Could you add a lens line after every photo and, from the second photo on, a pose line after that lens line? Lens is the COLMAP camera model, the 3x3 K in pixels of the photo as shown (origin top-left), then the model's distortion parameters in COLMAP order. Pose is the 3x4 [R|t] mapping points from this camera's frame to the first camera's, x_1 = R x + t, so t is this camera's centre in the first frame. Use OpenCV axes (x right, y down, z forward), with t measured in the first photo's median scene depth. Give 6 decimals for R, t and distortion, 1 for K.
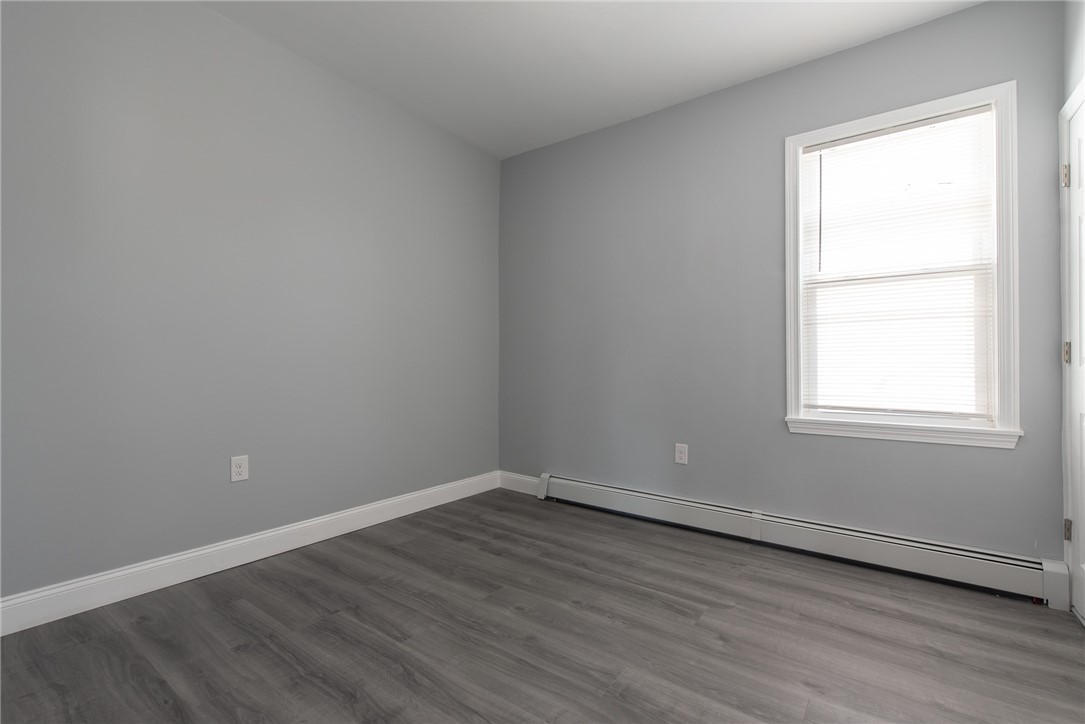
lens RADIAL K [[482.3, 0, 539.1], [0, 482.3, 363.8], [0, 0, 1]] dist [0.000793, 0.000090]
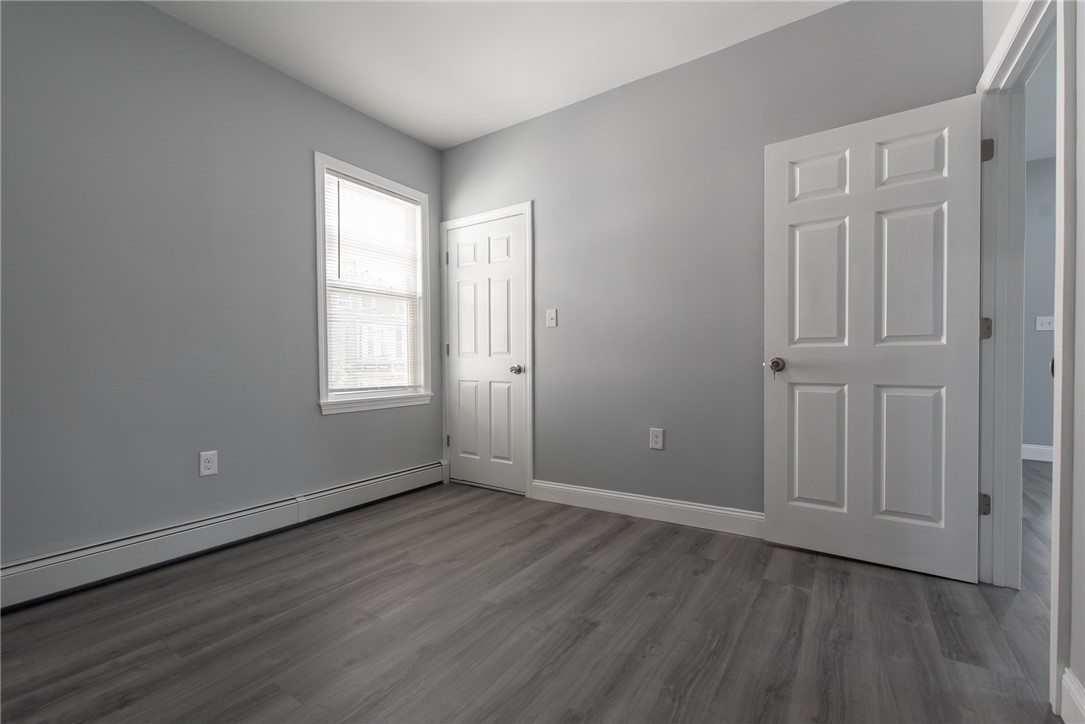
lens RADIAL K [[472.4, 0, 542.5], [0, 472.4, 362.0], [0, 0, 1]] dist [-0.000410, -0.000192]
pose [[-0.060047, -0.007997, 0.998163, -0.681537], [-0.002103, 0.999967, 0.007885, 0.008572], [-0.998193, -0.001626, -0.060062, 0.606743]]
